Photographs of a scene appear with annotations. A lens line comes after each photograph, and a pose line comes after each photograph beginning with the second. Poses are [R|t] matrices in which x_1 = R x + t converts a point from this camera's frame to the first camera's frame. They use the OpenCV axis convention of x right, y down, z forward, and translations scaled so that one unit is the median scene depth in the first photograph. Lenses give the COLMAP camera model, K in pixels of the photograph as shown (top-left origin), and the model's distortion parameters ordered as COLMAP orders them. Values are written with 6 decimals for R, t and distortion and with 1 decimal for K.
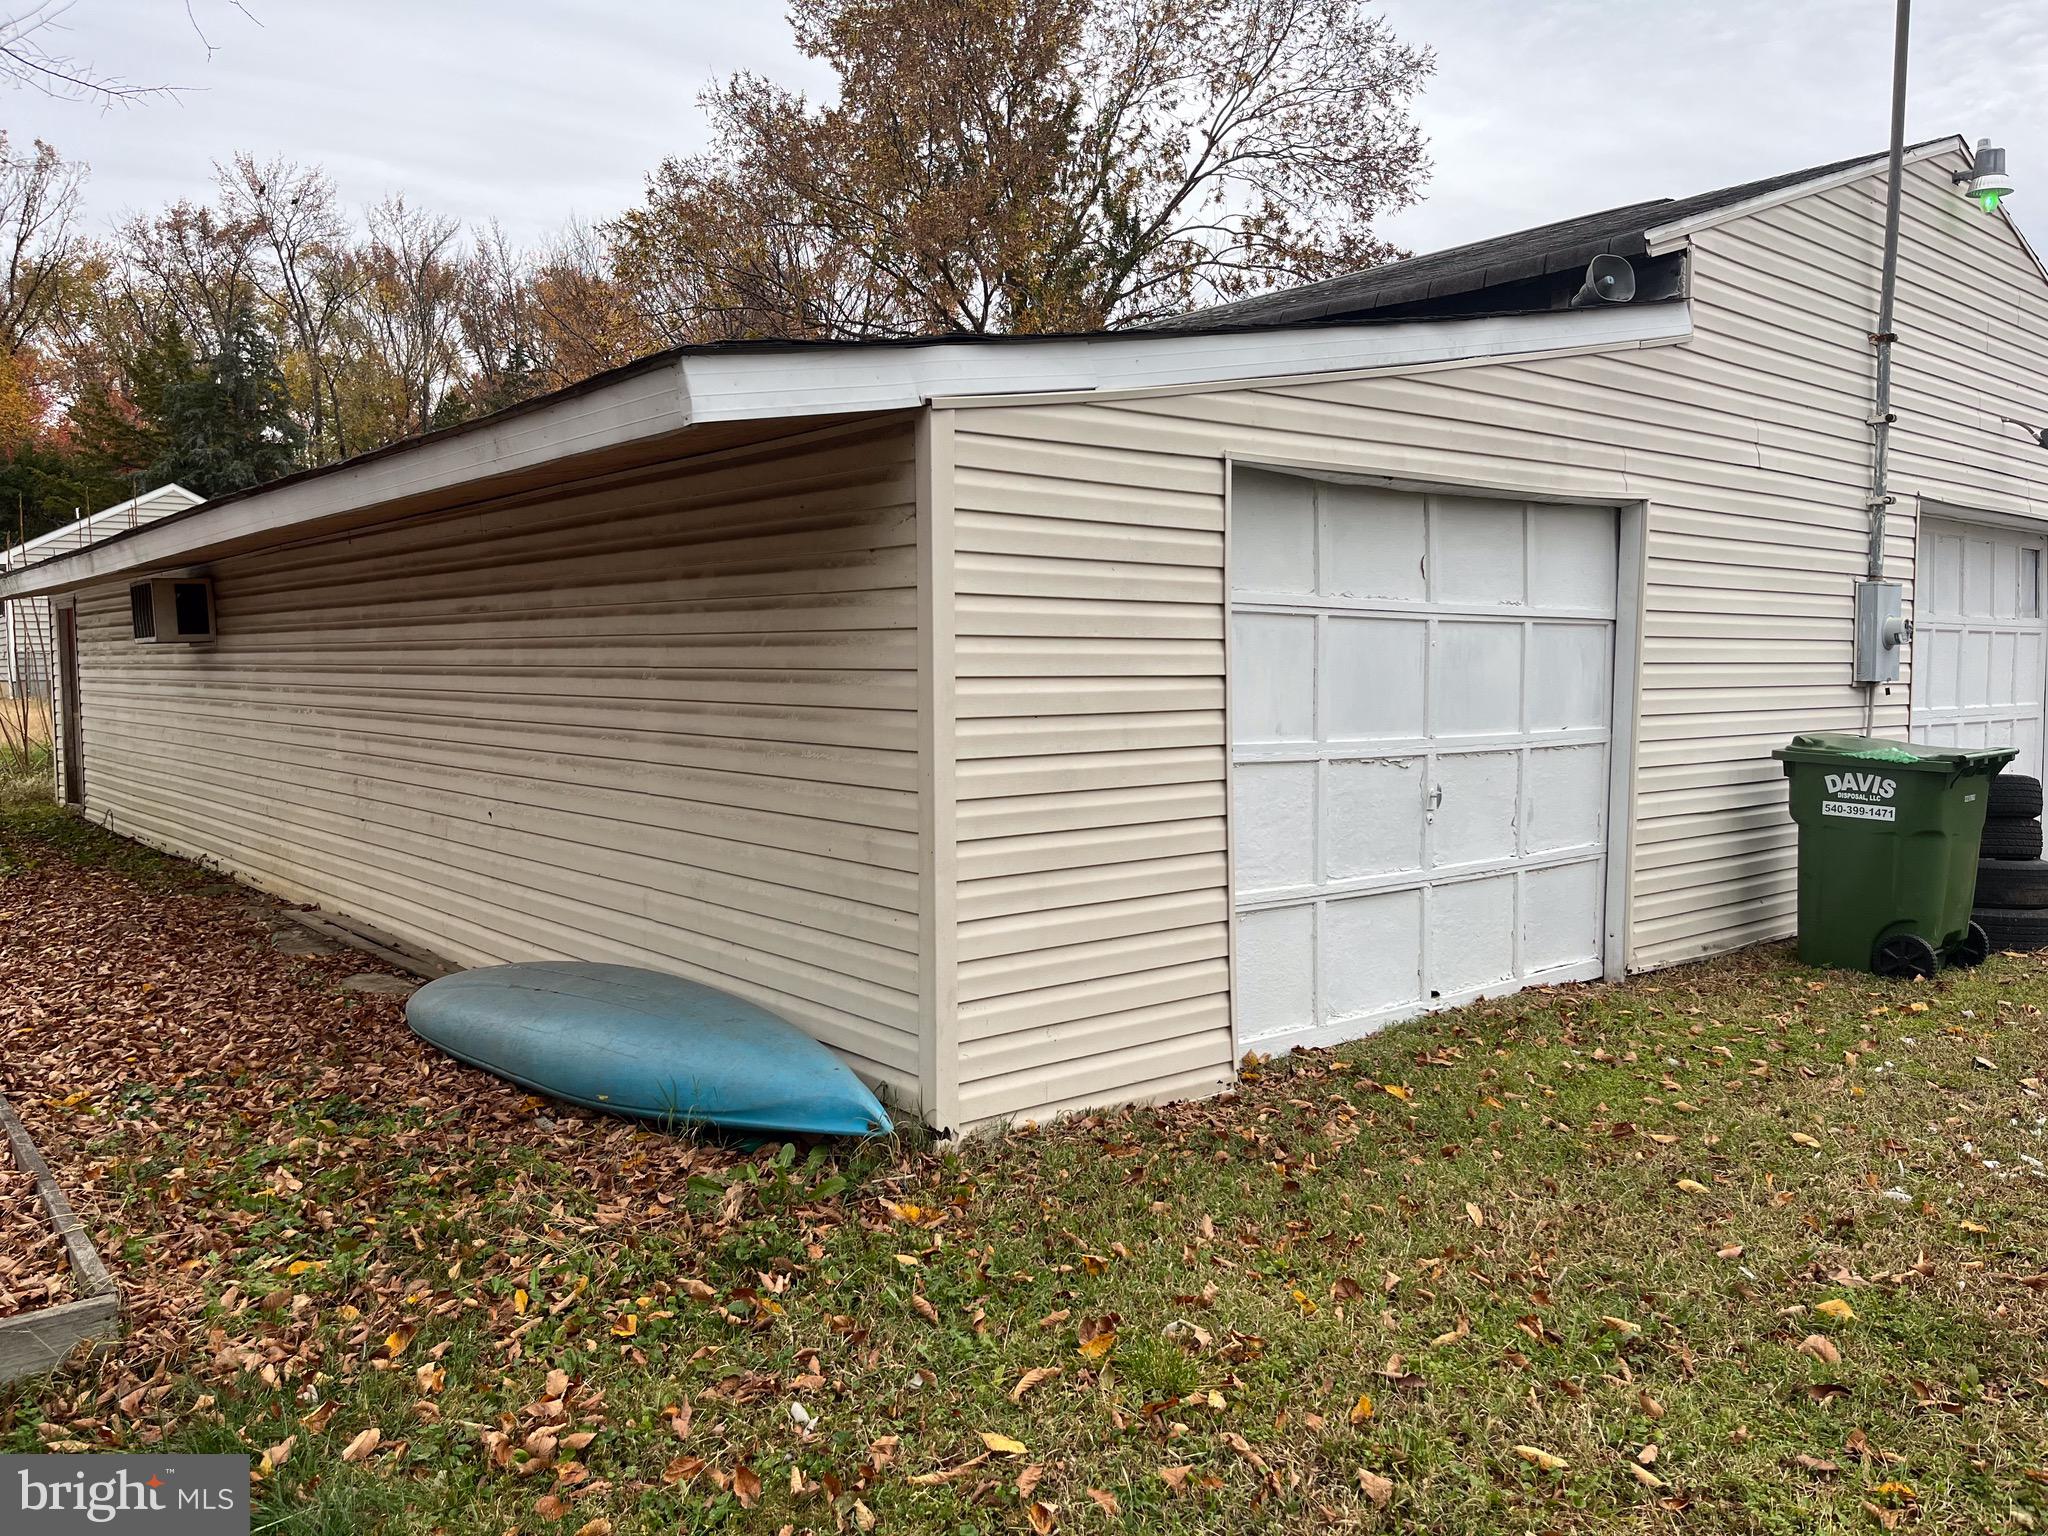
lens RADIAL K [[1519.1, 0, 1024.0], [0, 1519.1, 768.0], [0, 0, 1]] dist [0.021879, -0.002494]
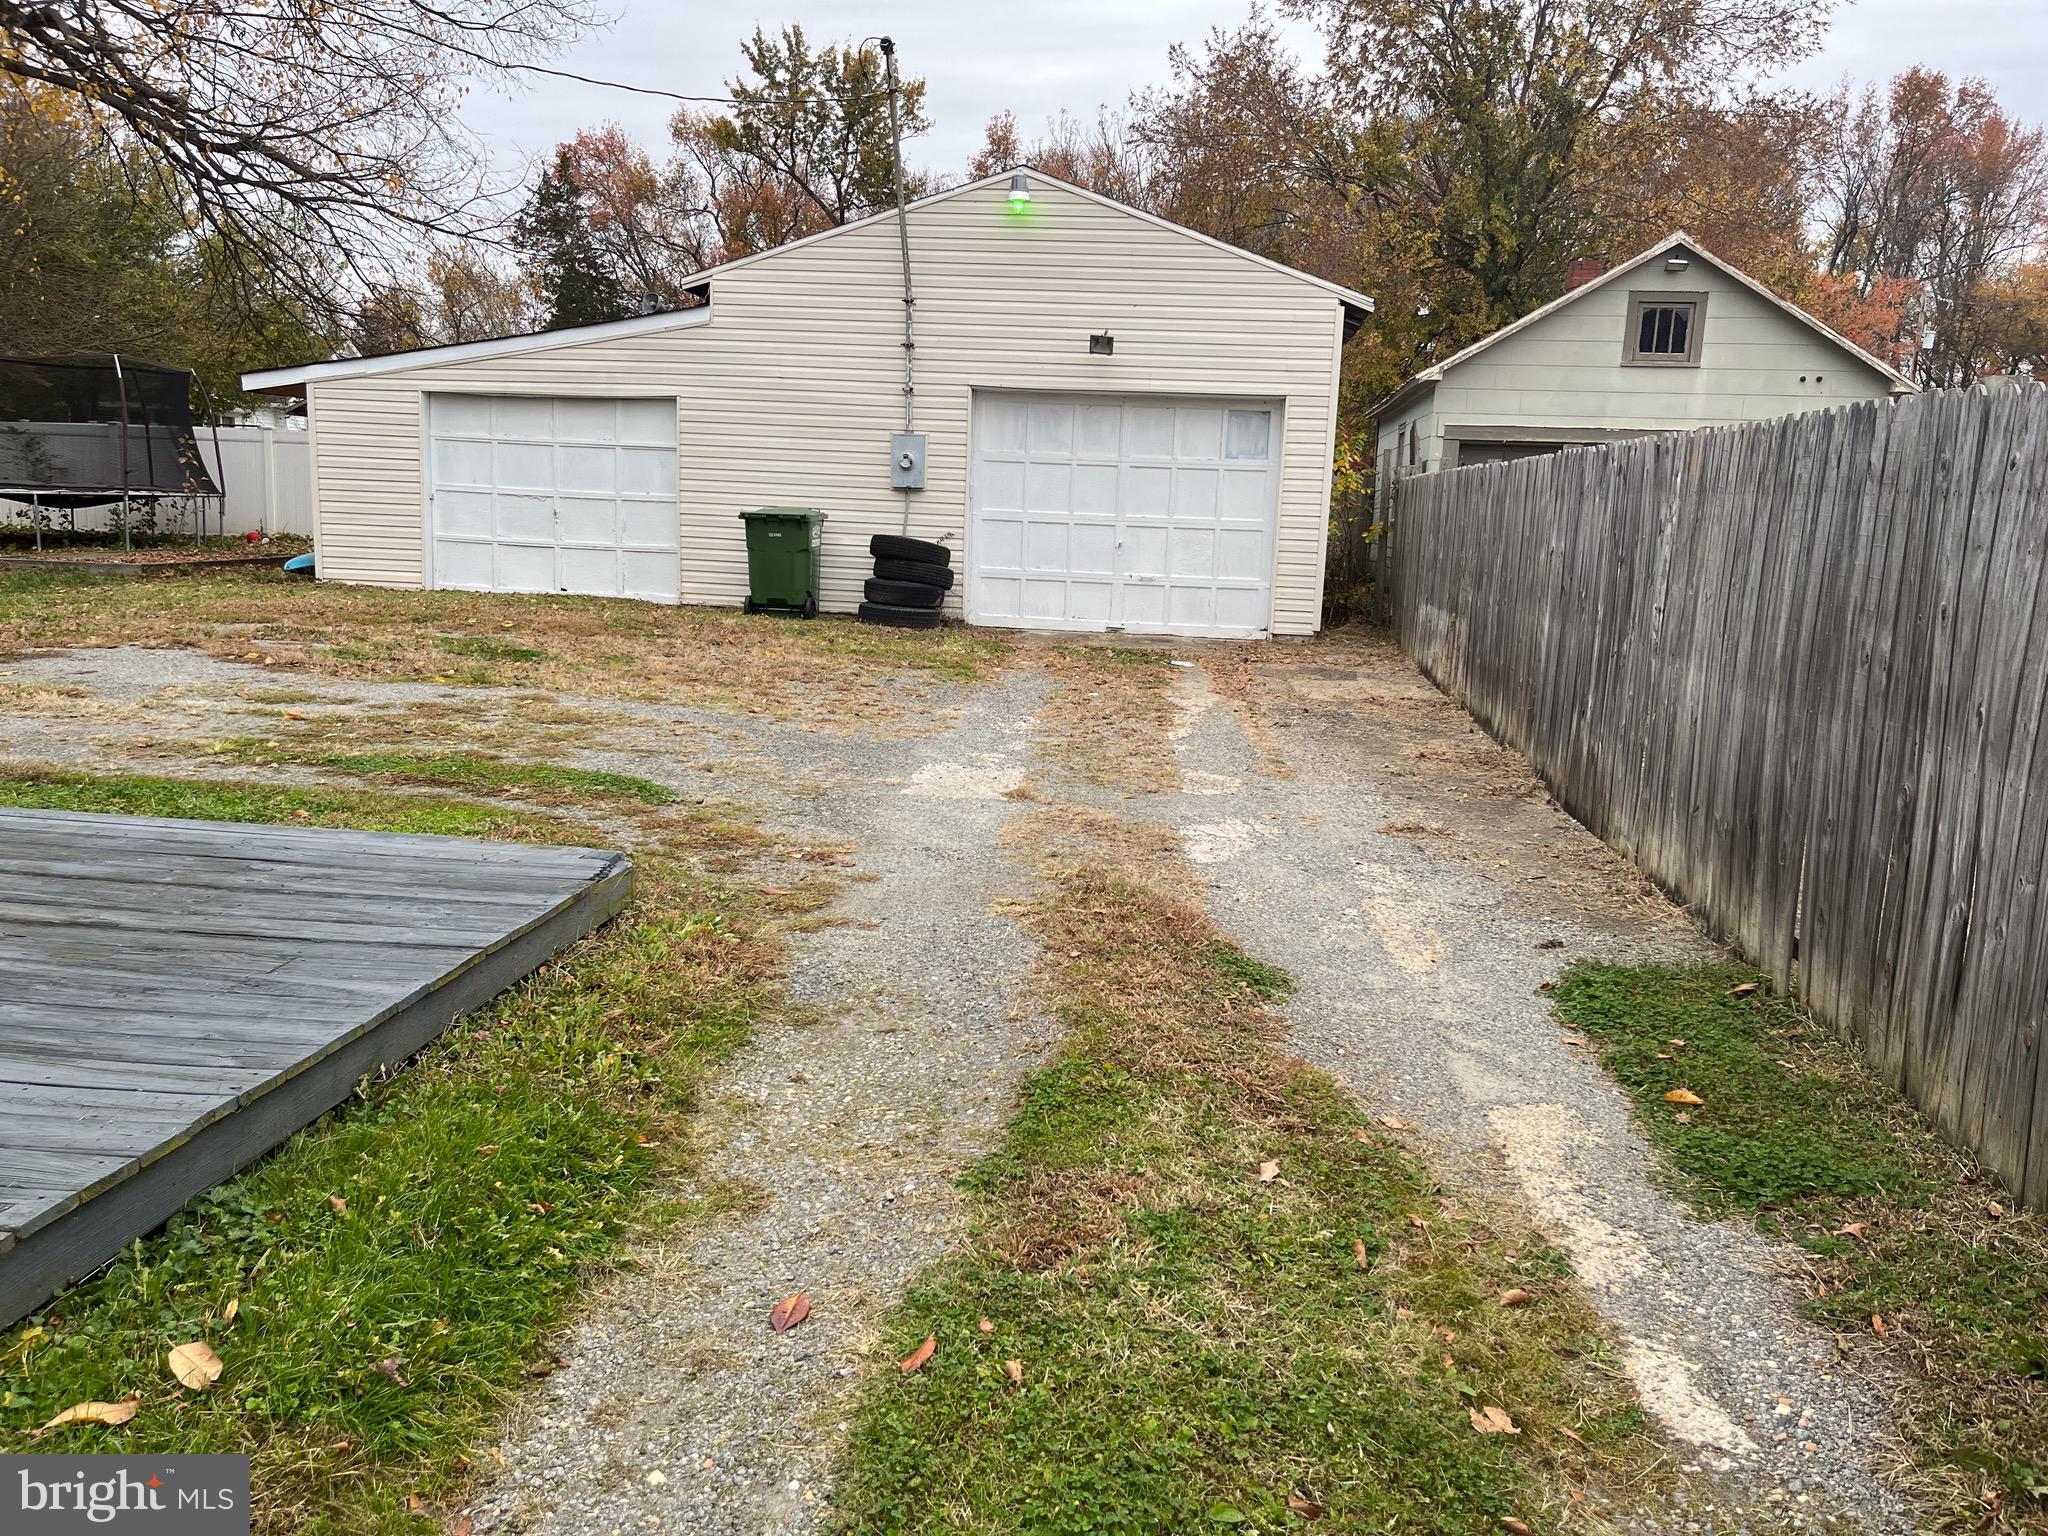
lens RADIAL K [[1519.1, 0, 1024.0], [0, 1519.1, 768.0], [0, 0, 1]] dist [0.021879, -0.002494]
pose [[0.672889, 0.155165, -0.723287, 2.647898], [-0.090103, 0.987665, 0.128056, 0.042300], [0.734235, -0.020997, 0.678570, -0.204243]]
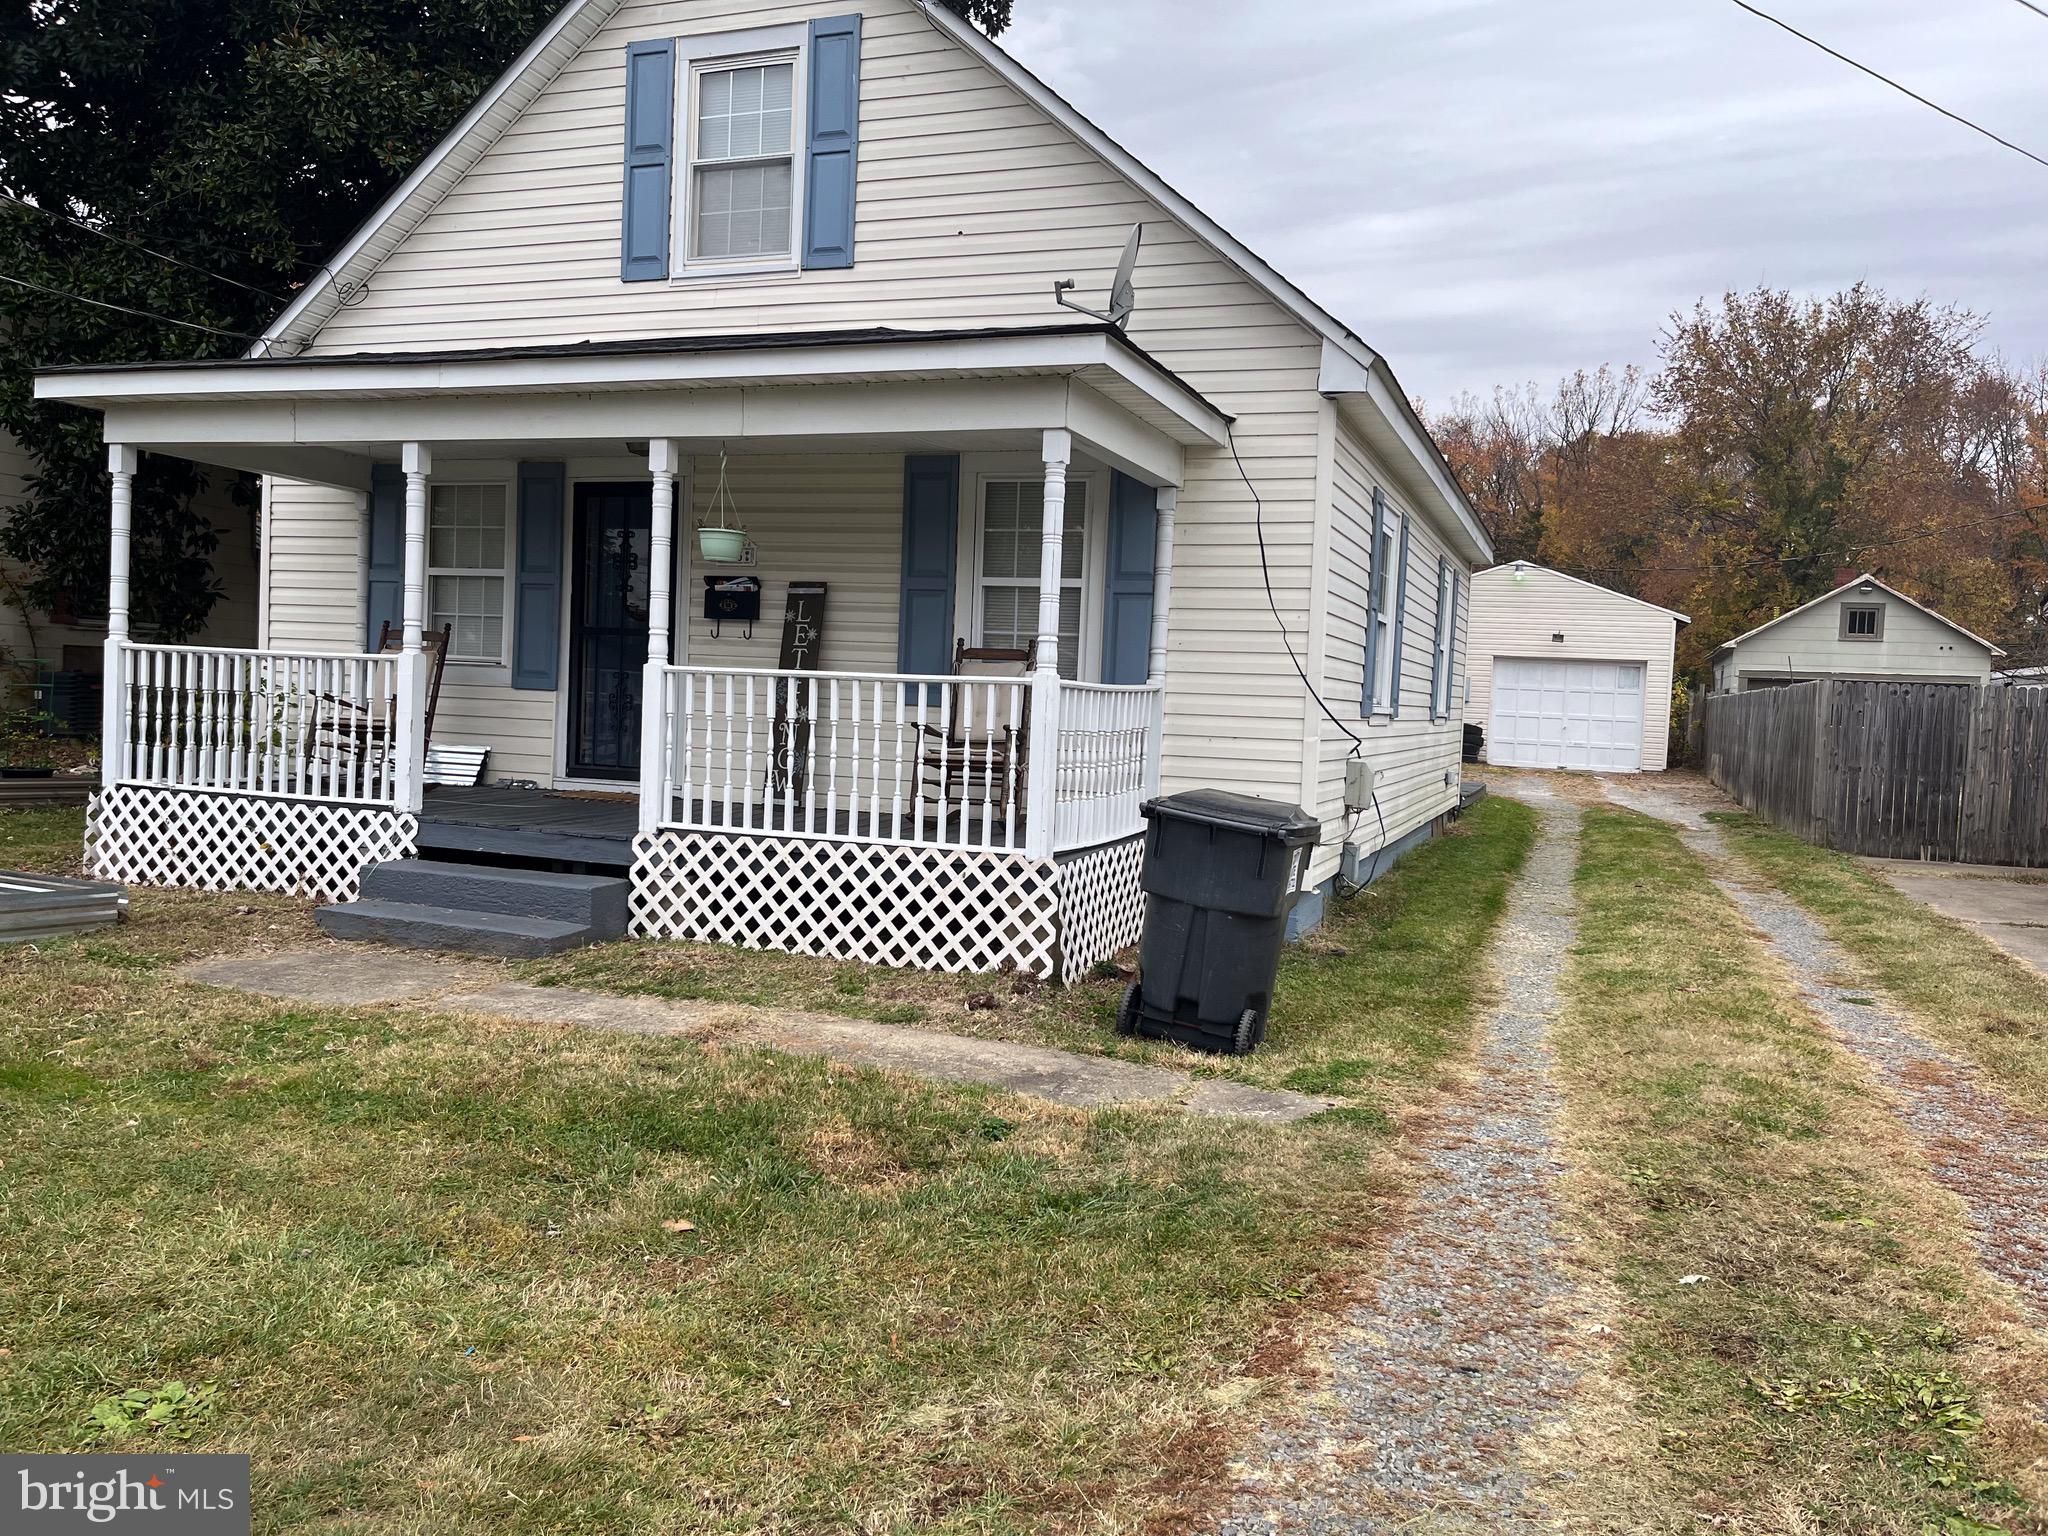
lens RADIAL K [[1519.1, 0, 1024.0], [0, 1519.1, 768.0], [0, 0, 1]] dist [0.021879, -0.002494]
pose [[0.484297, 0.068002, -0.872257, 4.563263], [-0.106456, 0.994147, 0.018398, 0.222507], [0.868403, 0.083947, 0.488702, -2.537707]]
